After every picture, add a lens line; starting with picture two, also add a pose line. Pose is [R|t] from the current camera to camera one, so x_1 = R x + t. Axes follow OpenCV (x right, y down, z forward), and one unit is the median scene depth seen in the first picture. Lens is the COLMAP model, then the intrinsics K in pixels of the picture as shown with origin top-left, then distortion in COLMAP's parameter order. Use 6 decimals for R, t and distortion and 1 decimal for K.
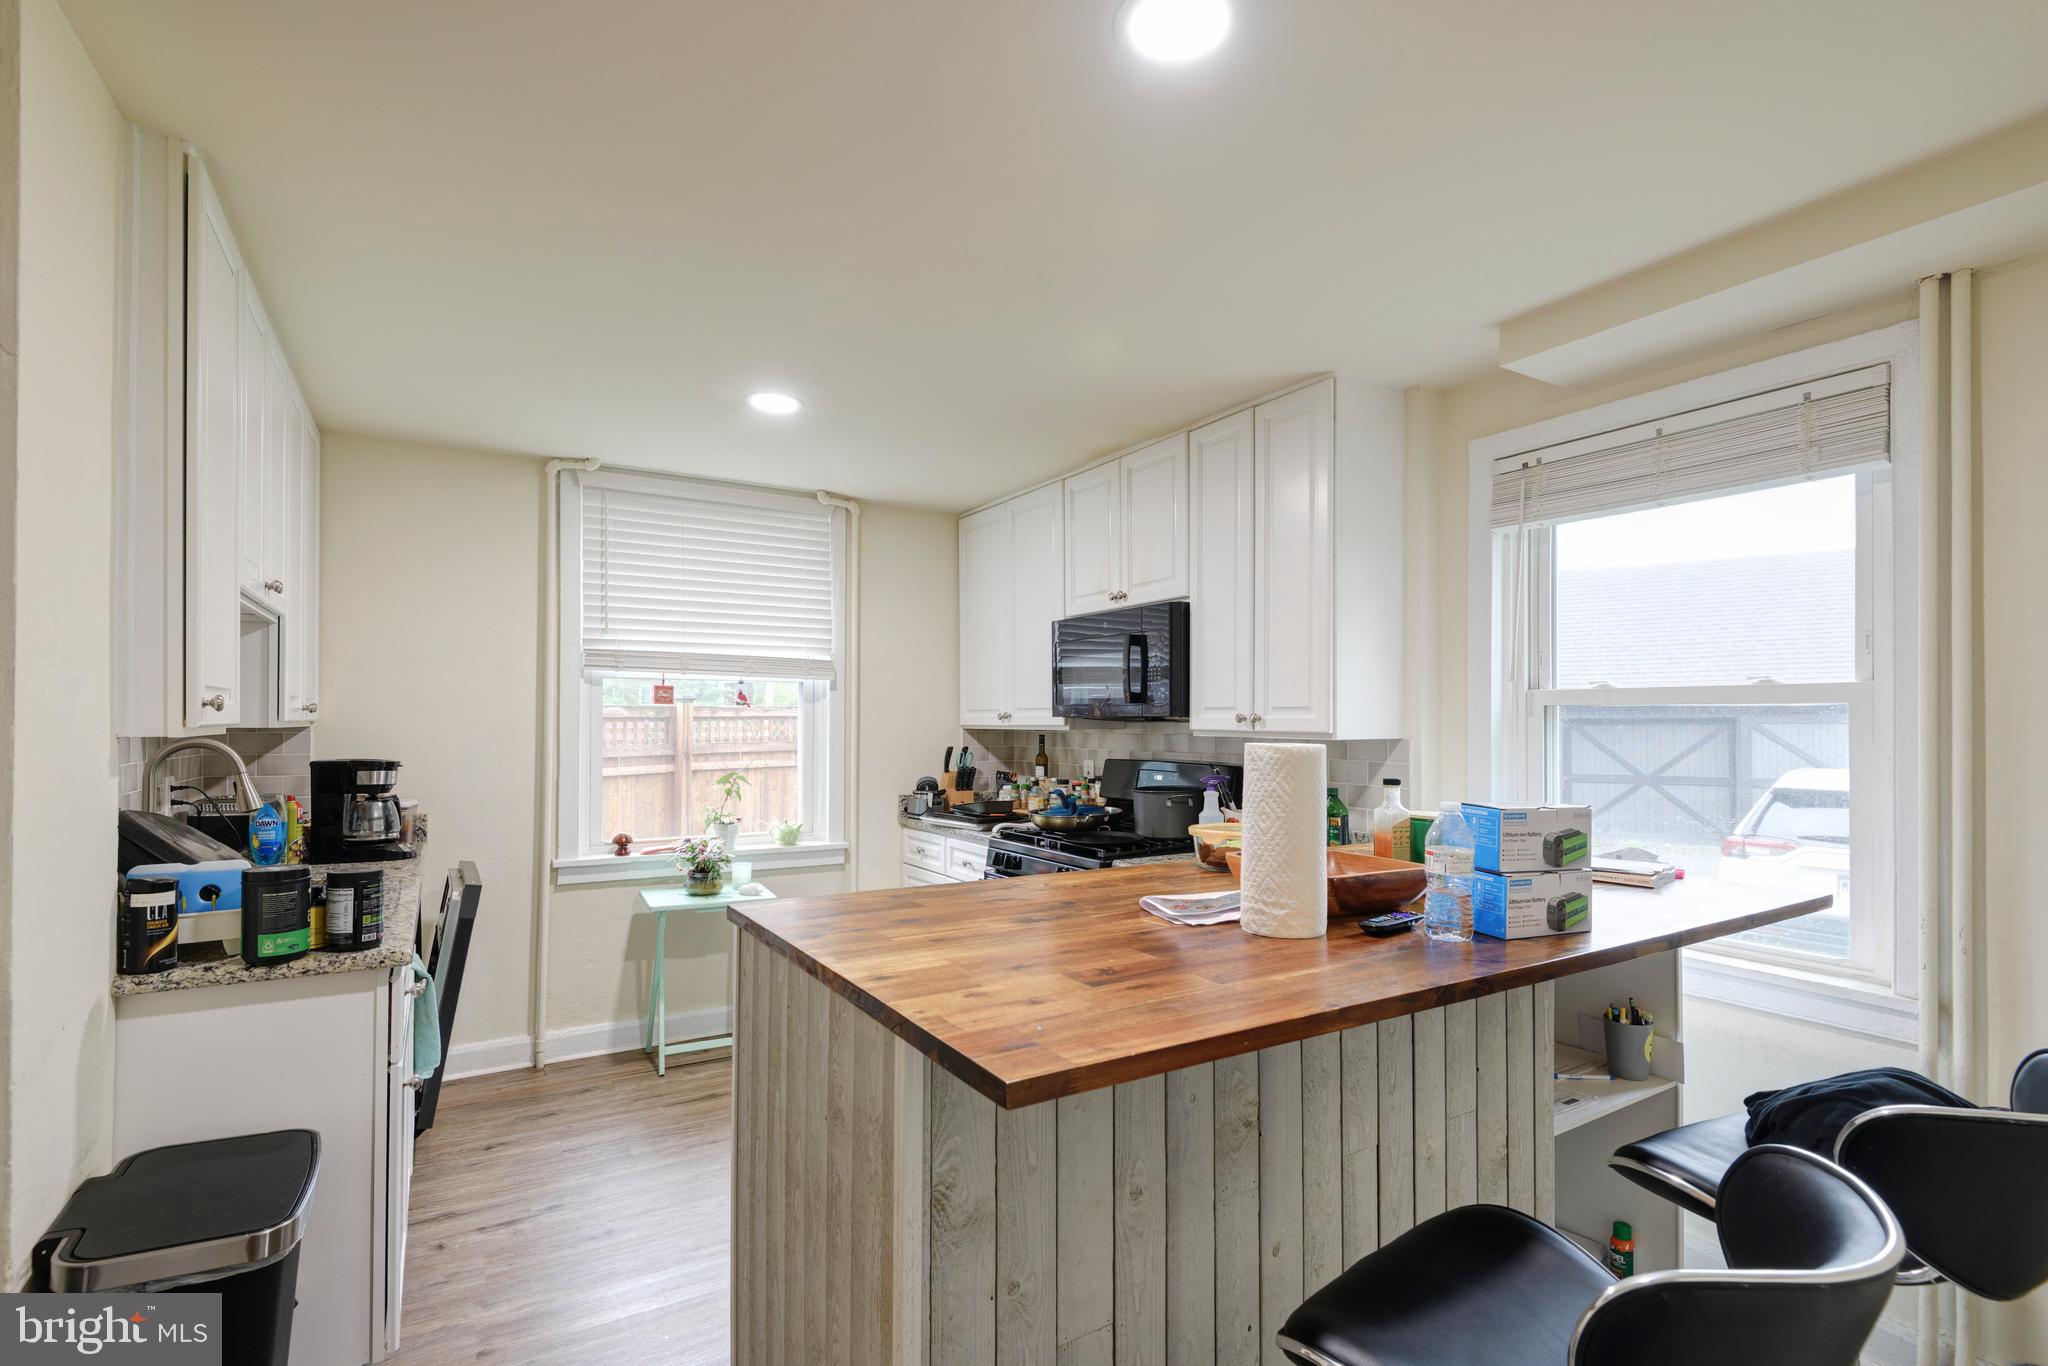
lens RADIAL K [[929.3, 0, 1052.0], [0, 929.3, 712.0], [0, 0, 1]] dist [-0.004125, -0.004540]
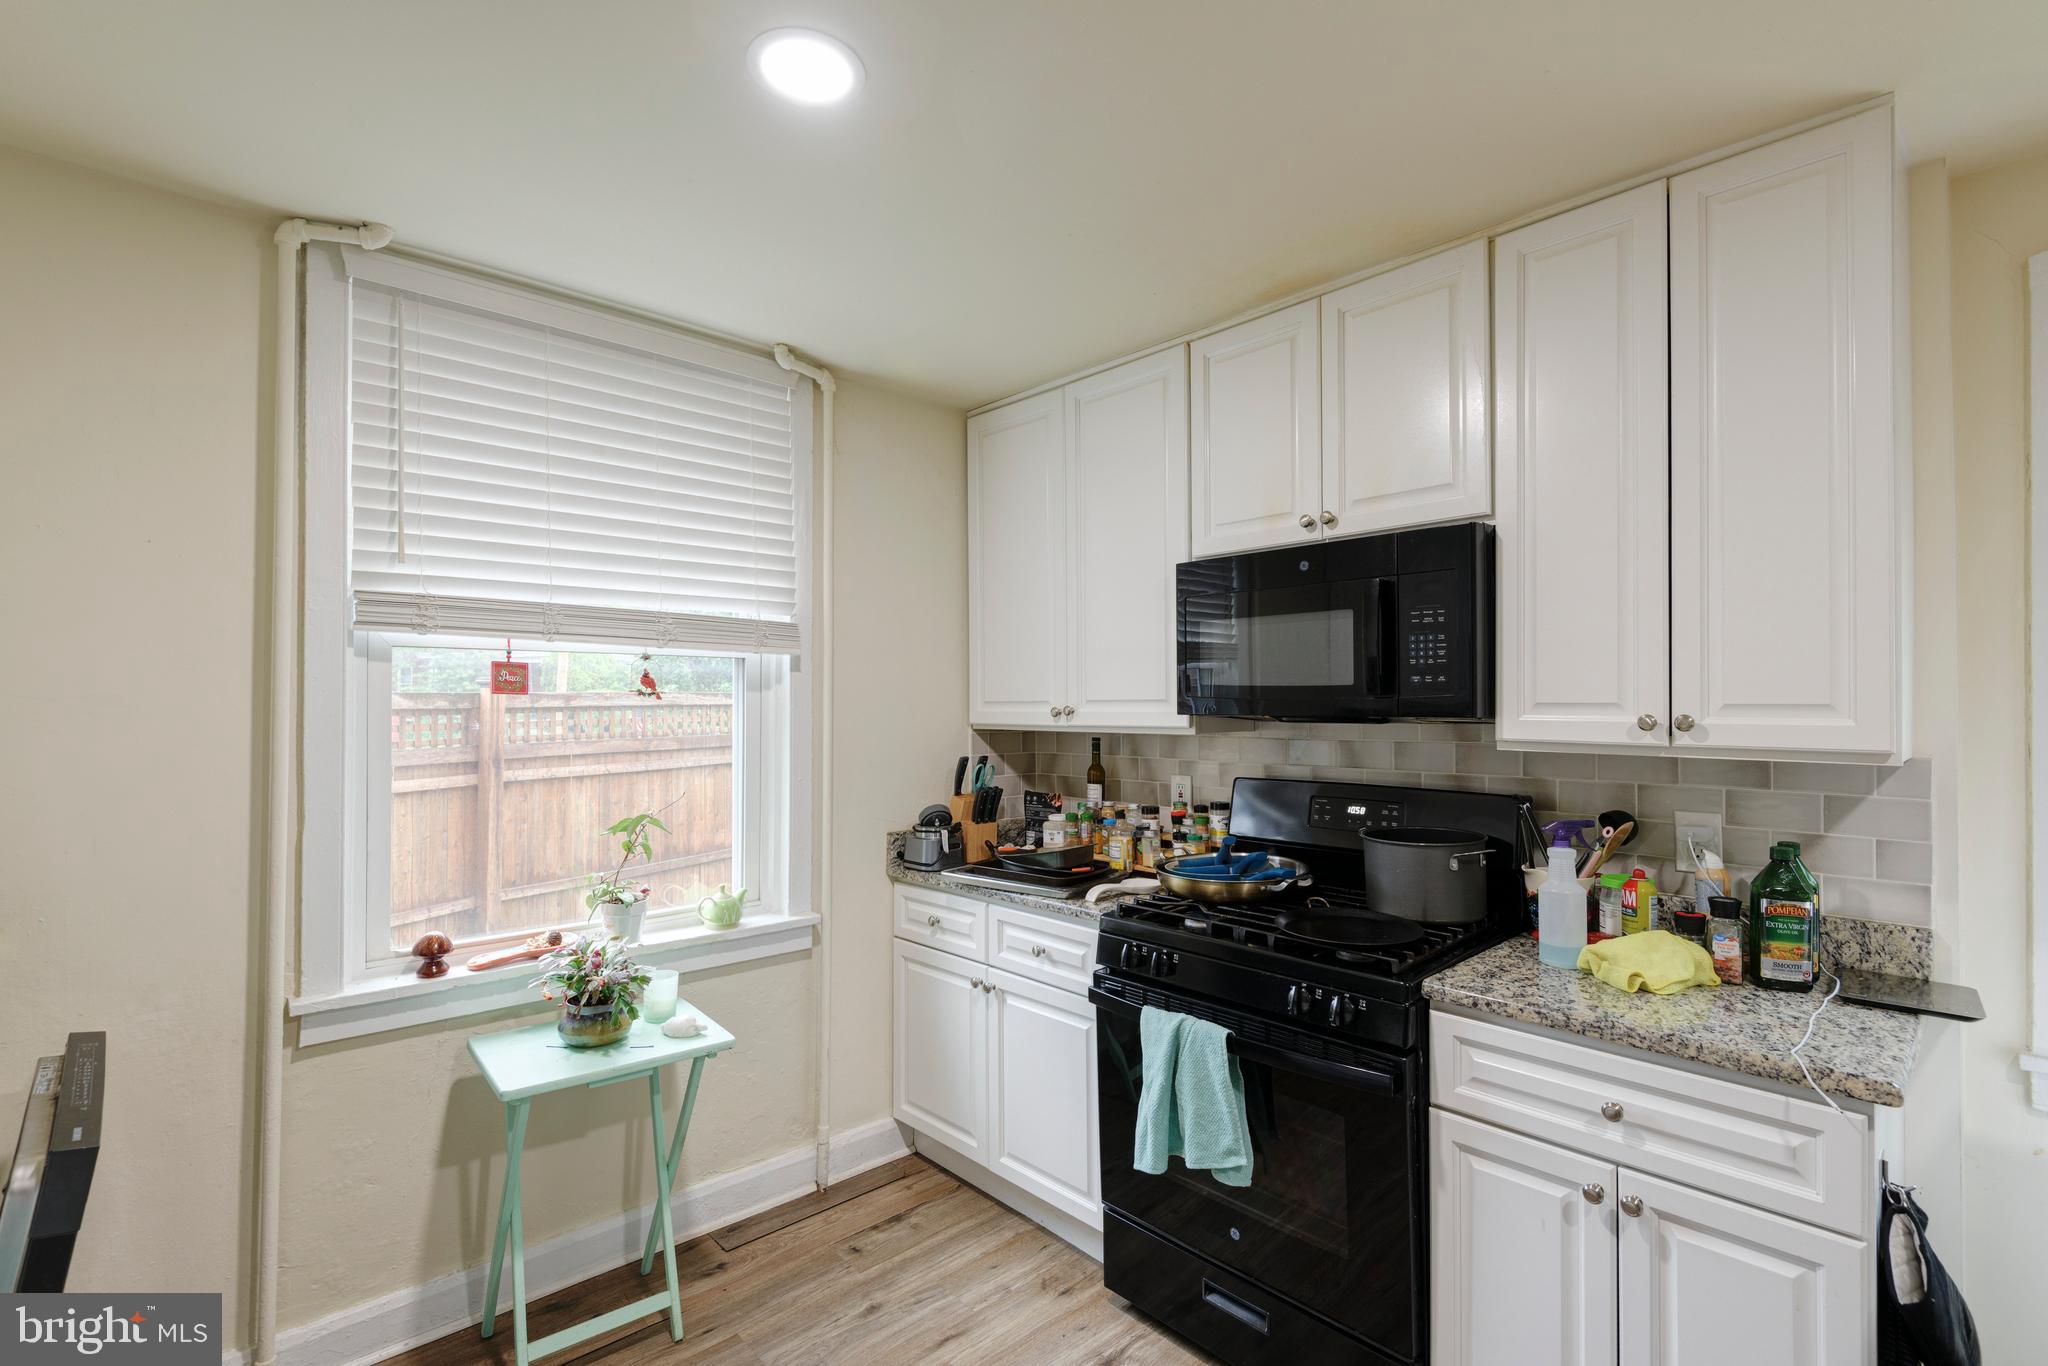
lens RADIAL K [[929.3, 0, 1025.9], [0, 929.3, 692.9], [0, 0, 1]] dist [-0.004125, -0.004540]
pose [[0.983846, -0.000435, 0.179014, -0.215185], [0.000878, 0.999997, -0.002394, -0.008094], [-0.179013, 0.002512, 0.983844, 0.398944]]
